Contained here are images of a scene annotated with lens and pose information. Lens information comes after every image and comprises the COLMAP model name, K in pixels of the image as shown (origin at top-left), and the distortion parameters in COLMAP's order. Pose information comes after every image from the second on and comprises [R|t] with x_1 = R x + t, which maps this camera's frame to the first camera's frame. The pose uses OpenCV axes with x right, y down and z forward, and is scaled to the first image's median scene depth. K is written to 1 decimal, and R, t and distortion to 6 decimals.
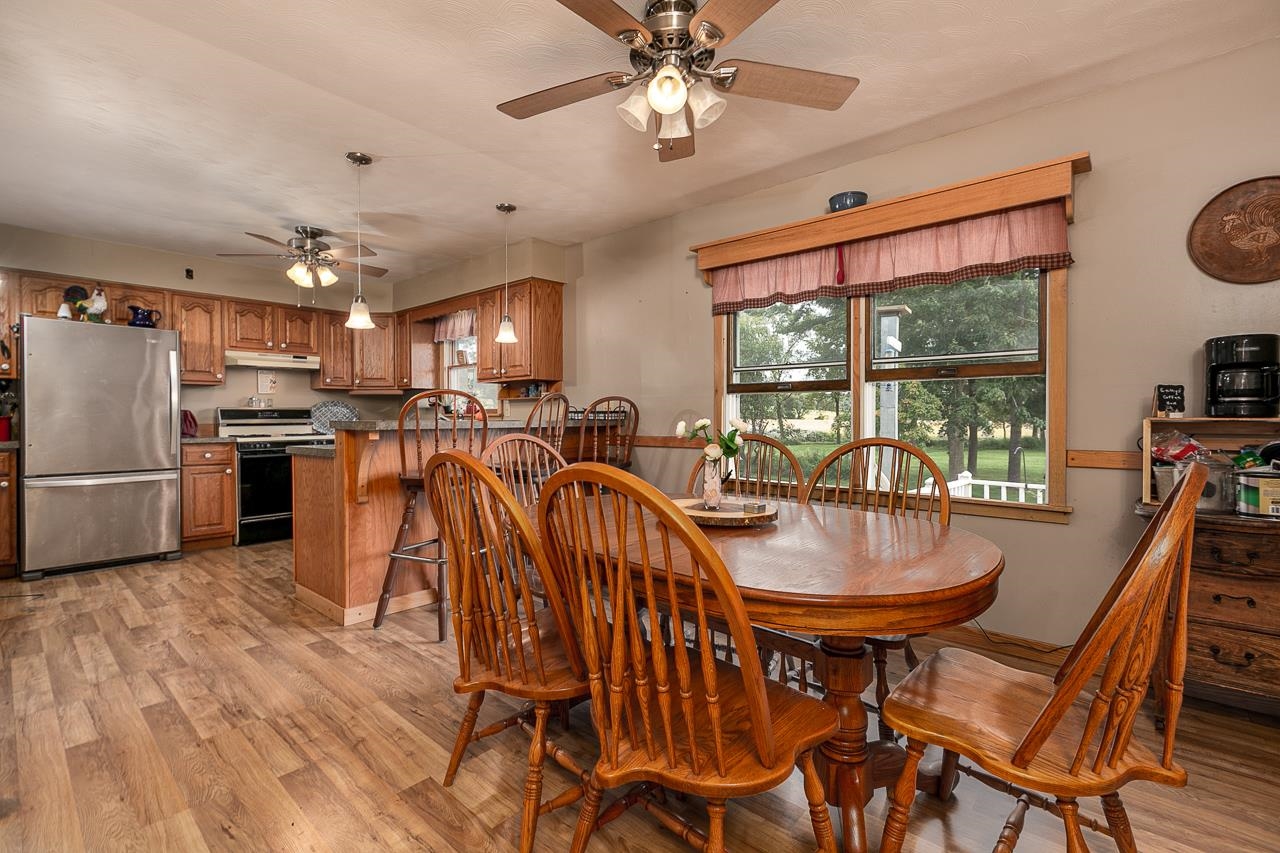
lens RADIAL K [[571.4, 0, 644.4], [0, 571.4, 425.5], [0, 0, 1]] dist [-0.000262, 0.000144]
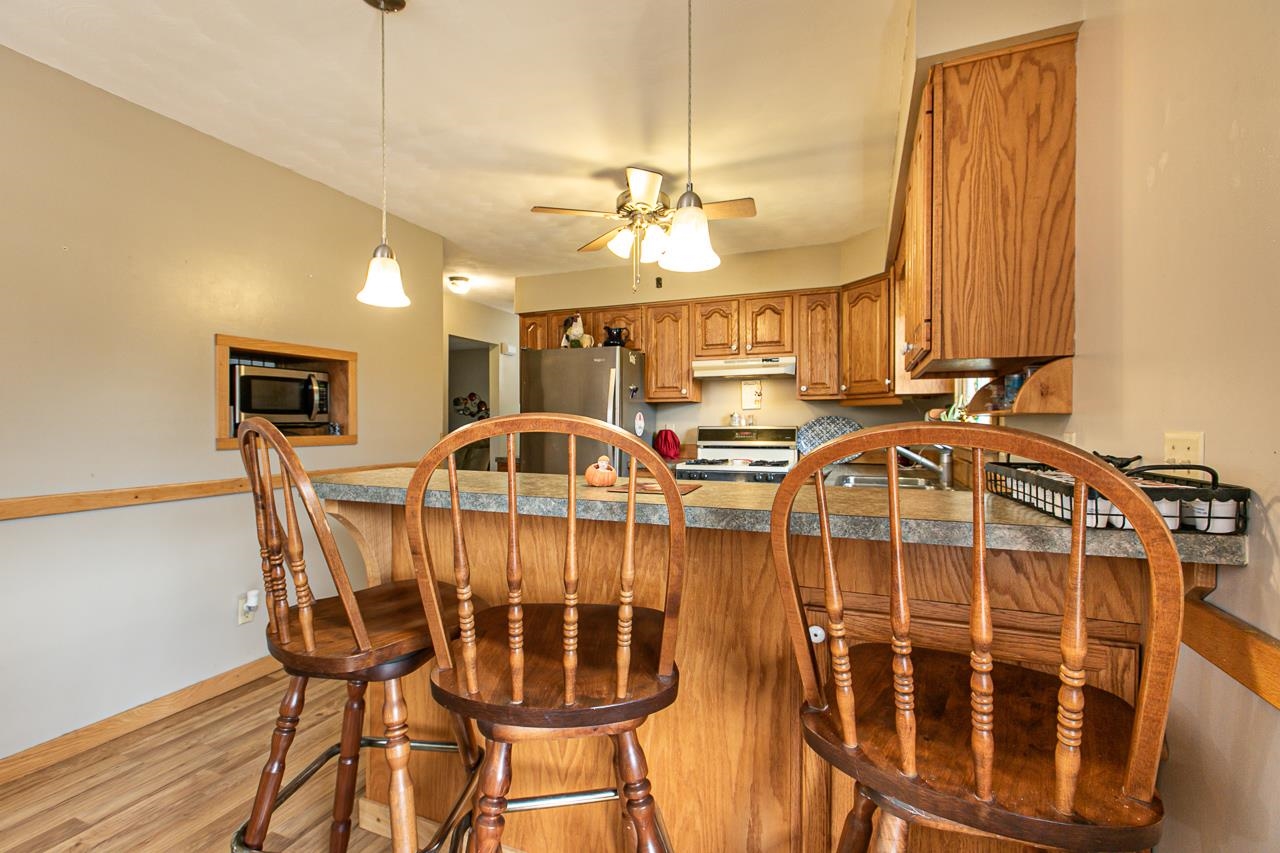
lens RADIAL K [[578.1, 0, 640.0], [0, 578.1, 426.5], [0, 0, 1]] dist [0.000213, 0.000276]
pose [[0.324632, 0.009704, -0.945791, 0.070432], [-0.017055, 0.999845, 0.004405, -0.036393], [0.945687, 0.014701, 0.324747, 0.667532]]
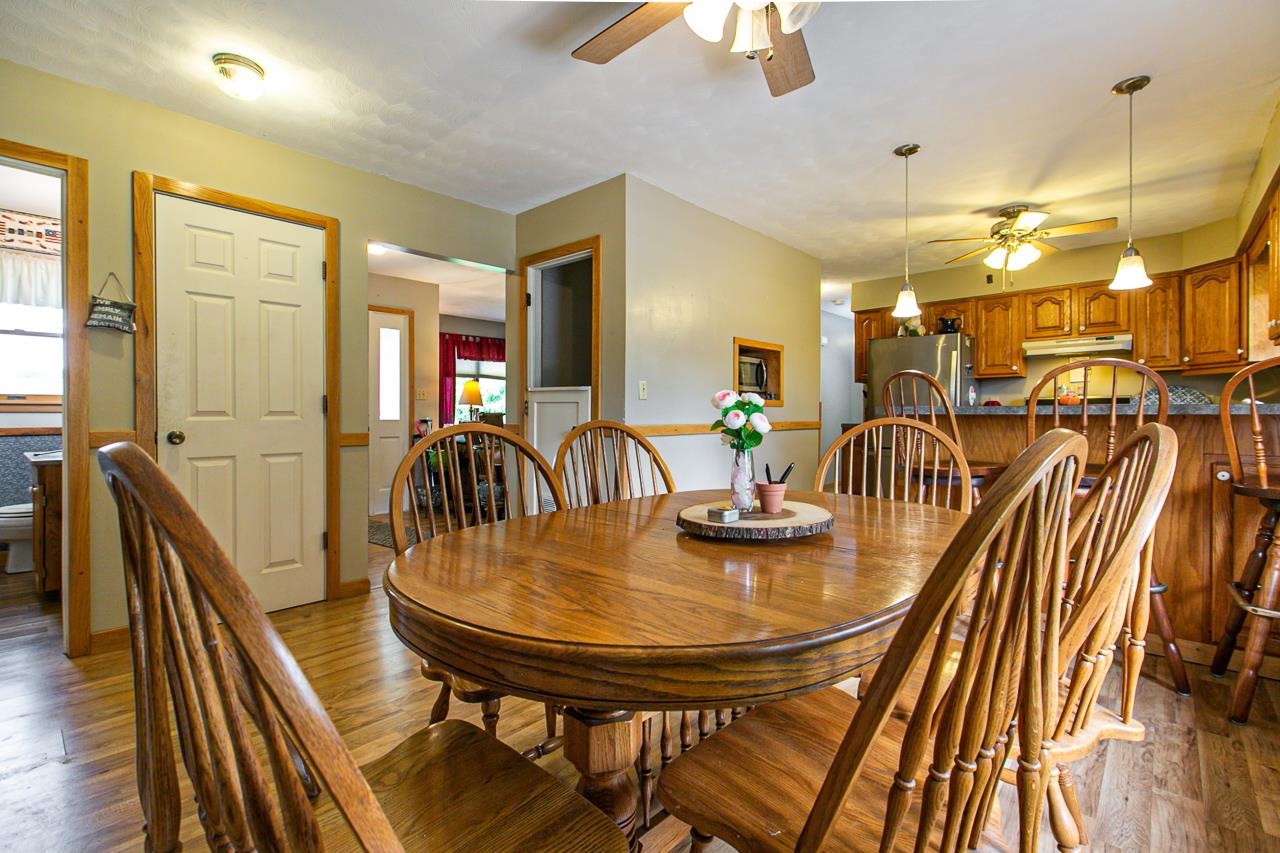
lens RADIAL K [[588.8, 0, 637.8], [0, 588.8, 416.8], [0, 0, 1]] dist [-0.000676, -0.000588]
pose [[-0.026175, 0.002988, -0.999653, 0.359398], [-0.015817, 0.999869, 0.003403, 0.010523], [0.999532, 0.015901, -0.026124, 0.349121]]
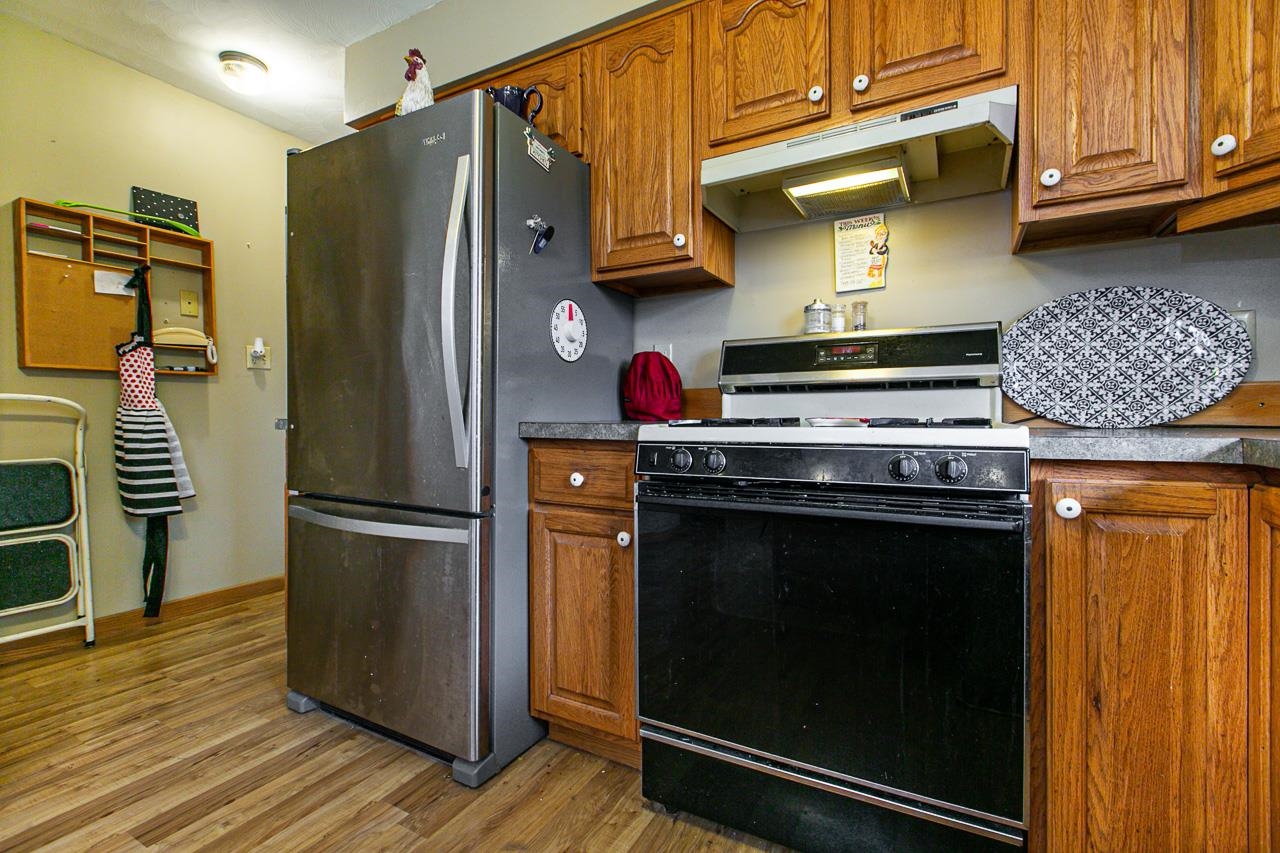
lens RADIAL K [[571.4, 0, 644.4], [0, 571.4, 425.5], [0, 0, 1]] dist [-0.000262, 0.000144]
pose [[0.214335, 0.022384, -0.976504, -0.432496], [-0.013748, 0.999707, 0.019898, 0.015567], [0.976664, 0.009160, 0.214580, 0.932757]]
